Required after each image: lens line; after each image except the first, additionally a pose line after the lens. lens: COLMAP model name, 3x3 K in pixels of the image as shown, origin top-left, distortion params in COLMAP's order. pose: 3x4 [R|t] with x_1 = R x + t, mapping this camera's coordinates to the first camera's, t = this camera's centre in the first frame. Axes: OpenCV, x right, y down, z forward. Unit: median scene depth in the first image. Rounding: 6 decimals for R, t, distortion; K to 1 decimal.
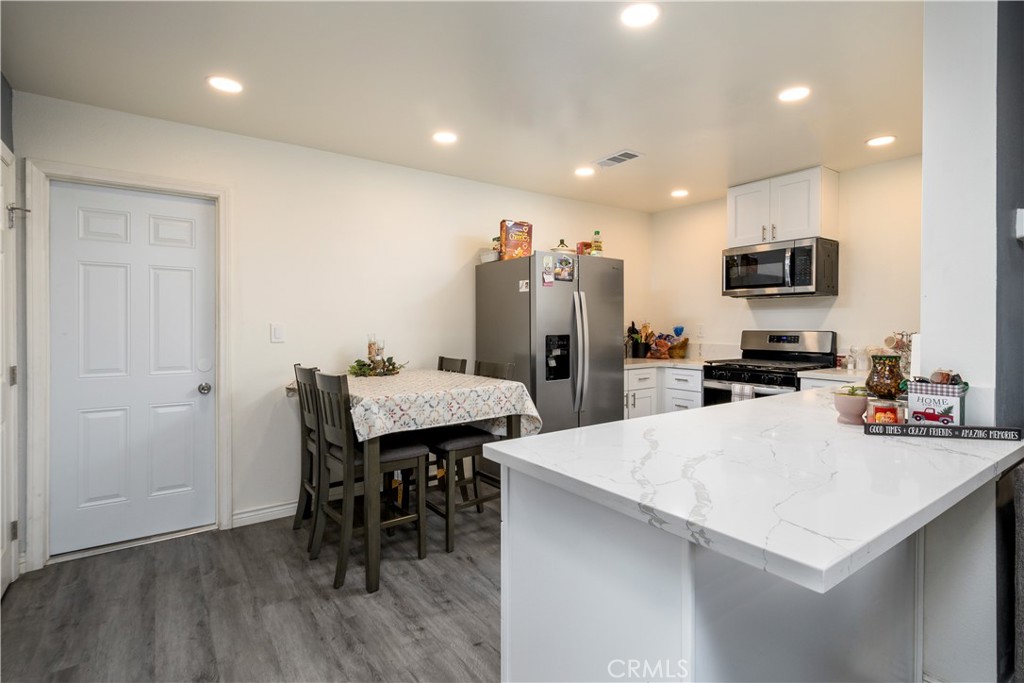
lens RADIAL K [[508.3, 0, 532.0], [0, 508.3, 325.4], [0, 0, 1]] dist [0.004979, -0.000114]
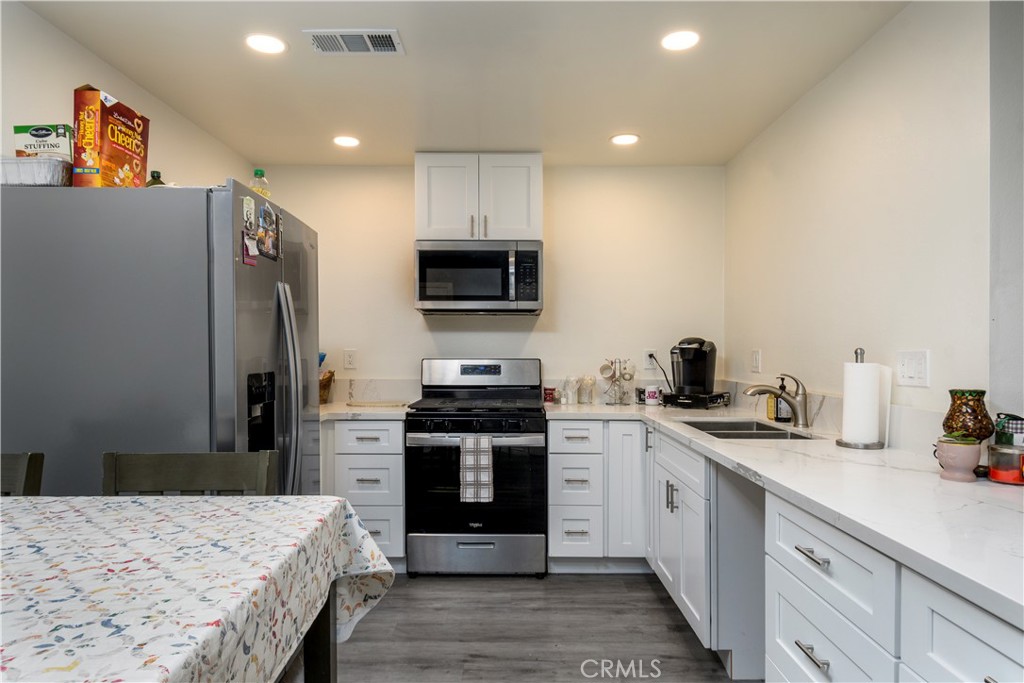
lens RADIAL K [[613.3, 0, 509.4], [0, 613.3, 348.0], [0, 0, 1]] dist [0.012165, -0.010927]
pose [[0.596121, -0.001352, 0.802894, -0.236838], [-0.000259, 0.999998, 0.001876, -0.007175], [-0.802895, -0.001326, 0.596119, 0.455092]]
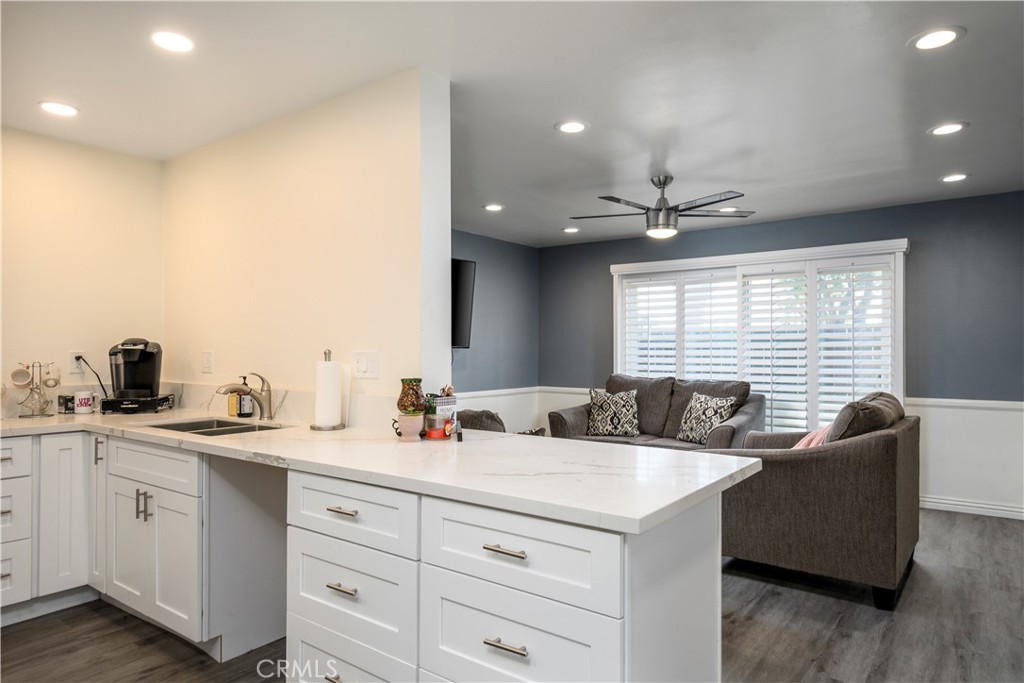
lens RADIAL K [[613.3, 0, 495.0], [0, 613.3, 349.5], [0, 0, 1]] dist [0.012165, -0.010927]
pose [[-0.289832, 0.001094, 0.957077, -0.353121], [-0.004152, 0.999989, -0.002400, -0.004155], [-0.957068, -0.004669, -0.289825, 0.601205]]
